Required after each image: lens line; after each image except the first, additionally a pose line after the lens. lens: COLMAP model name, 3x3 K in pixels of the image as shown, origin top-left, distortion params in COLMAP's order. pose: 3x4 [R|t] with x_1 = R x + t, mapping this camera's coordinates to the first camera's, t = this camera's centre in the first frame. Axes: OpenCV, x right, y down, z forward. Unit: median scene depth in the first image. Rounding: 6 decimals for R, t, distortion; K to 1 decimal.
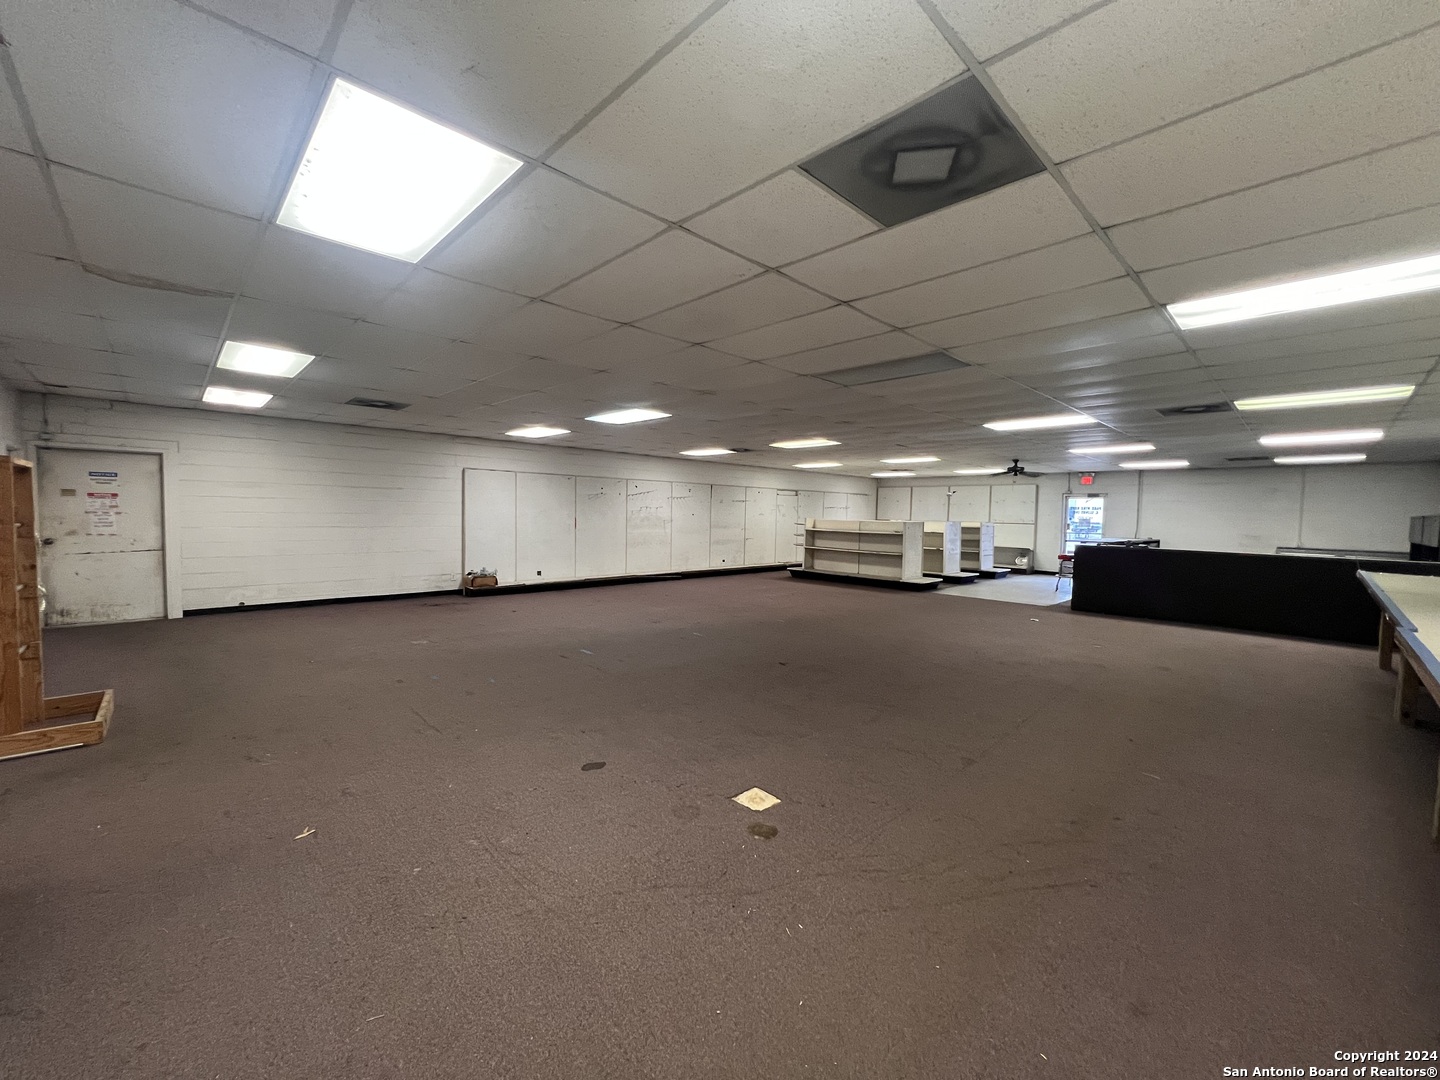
lens RADIAL K [[578.0, 0, 716.7], [0, 578.0, 540.2], [0, 0, 1]] dist [-0.003604, 0.001069]
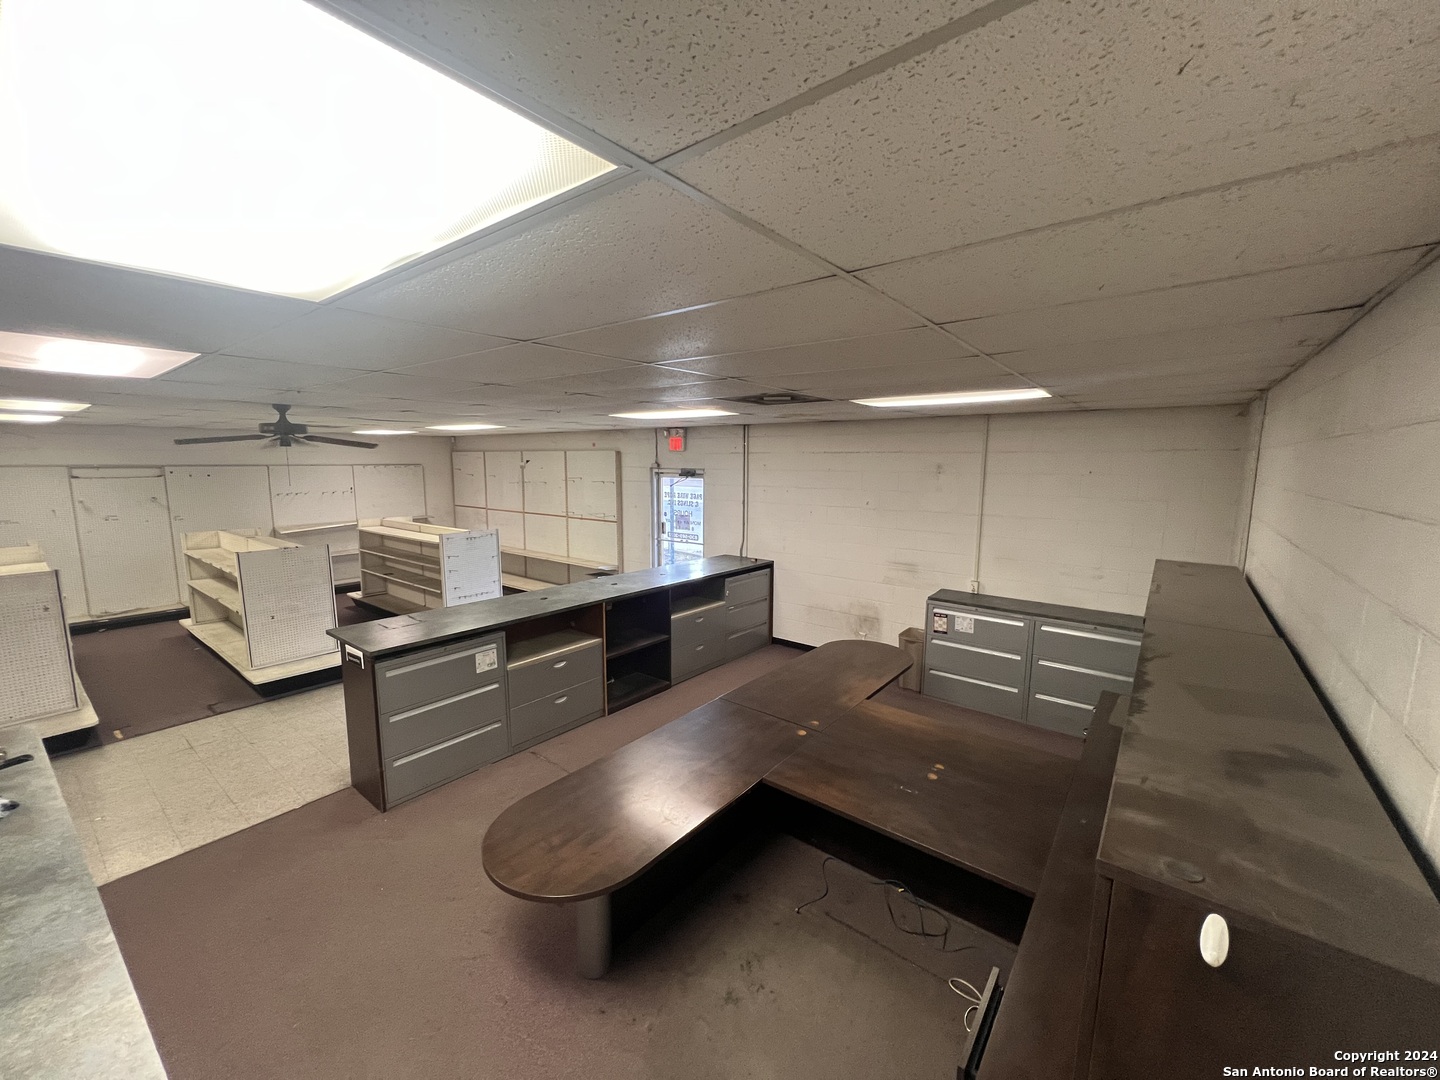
lens RADIAL K [[576.4, 0, 717.0], [0, 576.4, 539.4], [0, 0, 1]] dist [-0.003833, 0.000735]
pose [[0.990144, -0.032494, 0.136229, 0.734701], [0.020160, 0.995651, 0.090955, -0.077241], [-0.138592, -0.087312, 0.986493, 0.567560]]
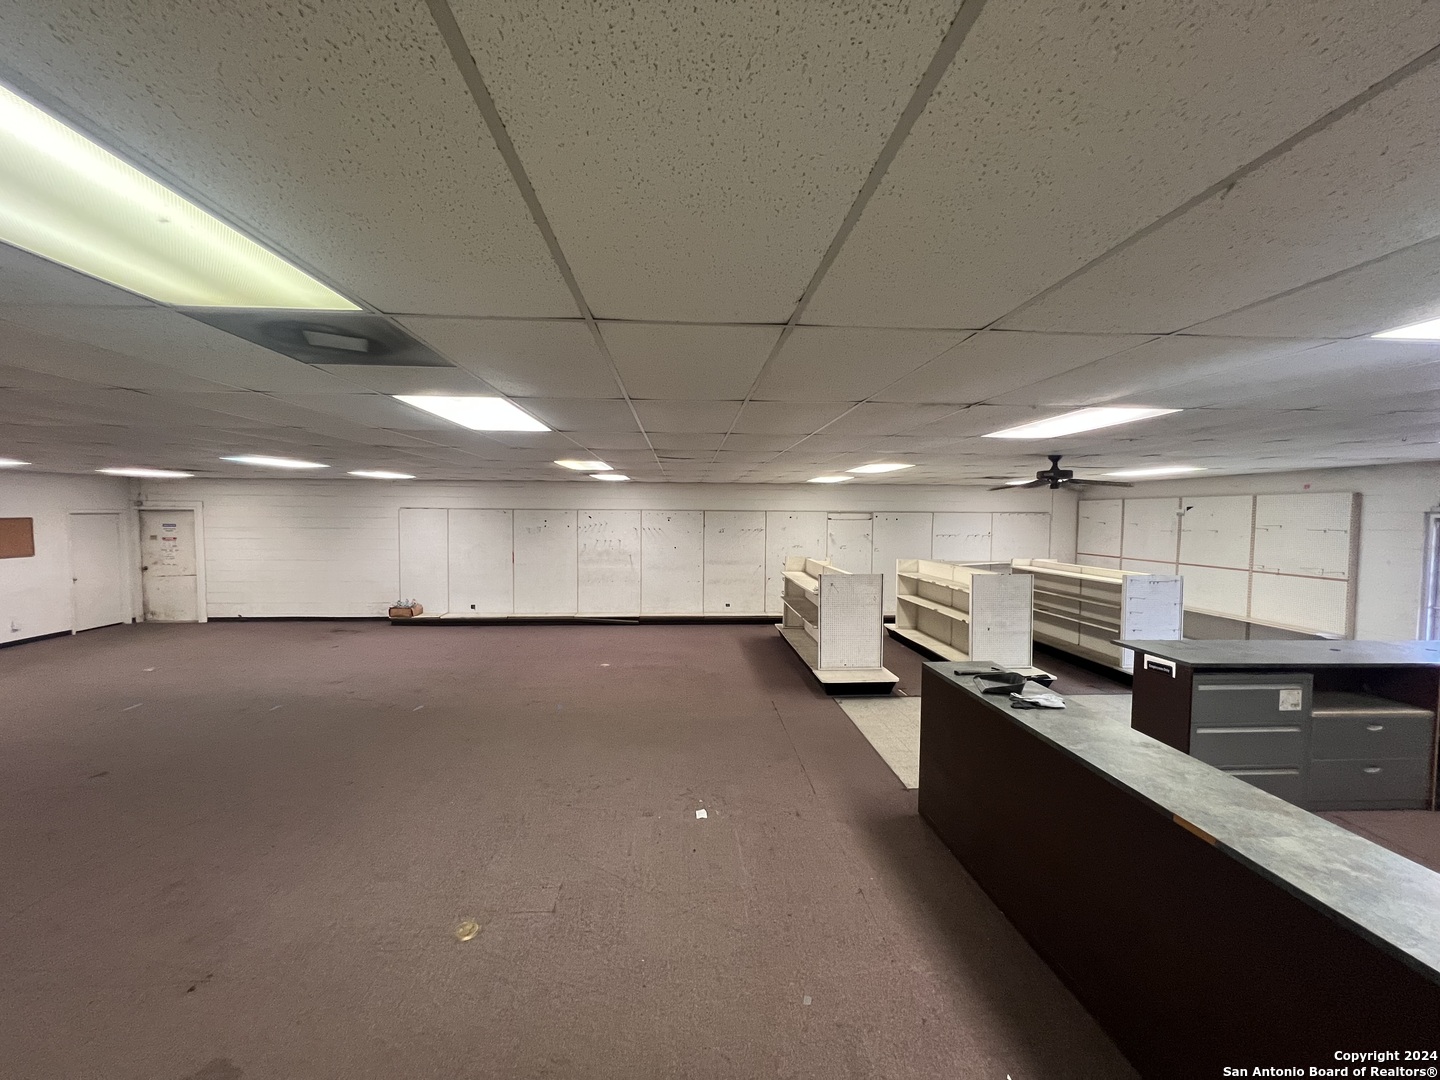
lens RADIAL K [[578.0, 0, 716.2], [0, 578.0, 540.2], [0, 0, 1]] dist [-0.003604, 0.001069]
pose [[0.759428, 0.015563, -0.650405, 0.605588], [-0.023404, 0.999720, -0.003406, -0.059755], [0.650170, 0.017809, 0.759580, 0.449793]]
